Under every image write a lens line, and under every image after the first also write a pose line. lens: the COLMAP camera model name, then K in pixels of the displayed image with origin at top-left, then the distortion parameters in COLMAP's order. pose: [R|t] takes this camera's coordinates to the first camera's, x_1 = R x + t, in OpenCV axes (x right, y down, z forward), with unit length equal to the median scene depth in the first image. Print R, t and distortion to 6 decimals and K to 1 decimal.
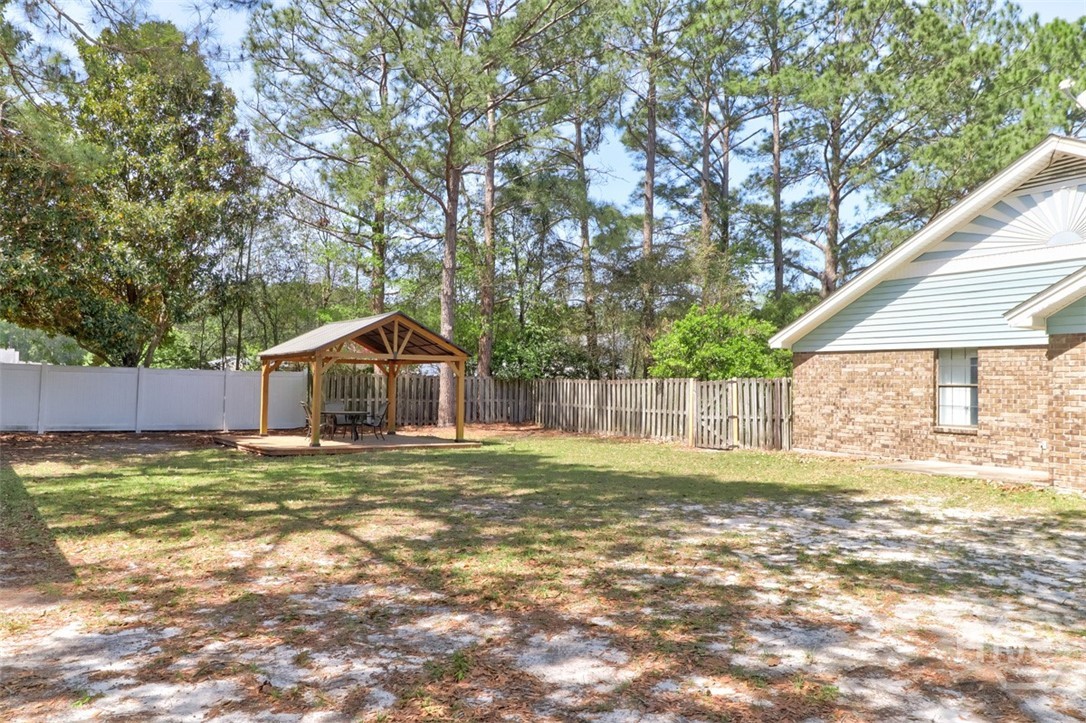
lens RADIAL K [[921.0, 0, 541.3], [0, 921.0, 315.2], [0, 0, 1]] dist [0.010635, 0.007052]
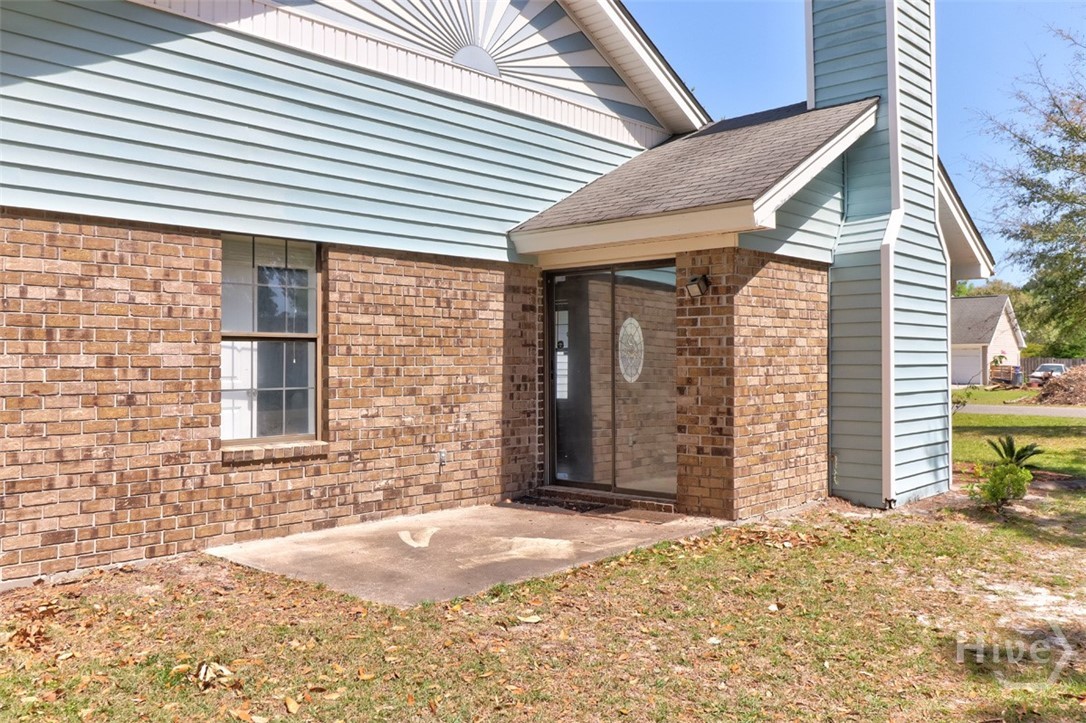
lens RADIAL K [[923.5, 0, 543.0], [0, 923.5, 361.5], [0, 0, 1]] dist [-0.007795, -0.002486]
pose [[-0.297863, -0.020904, 0.954380, 0.048220], [-0.079797, 0.996806, -0.003072, 0.080869], [-0.951268, -0.077071, -0.298580, 1.033915]]
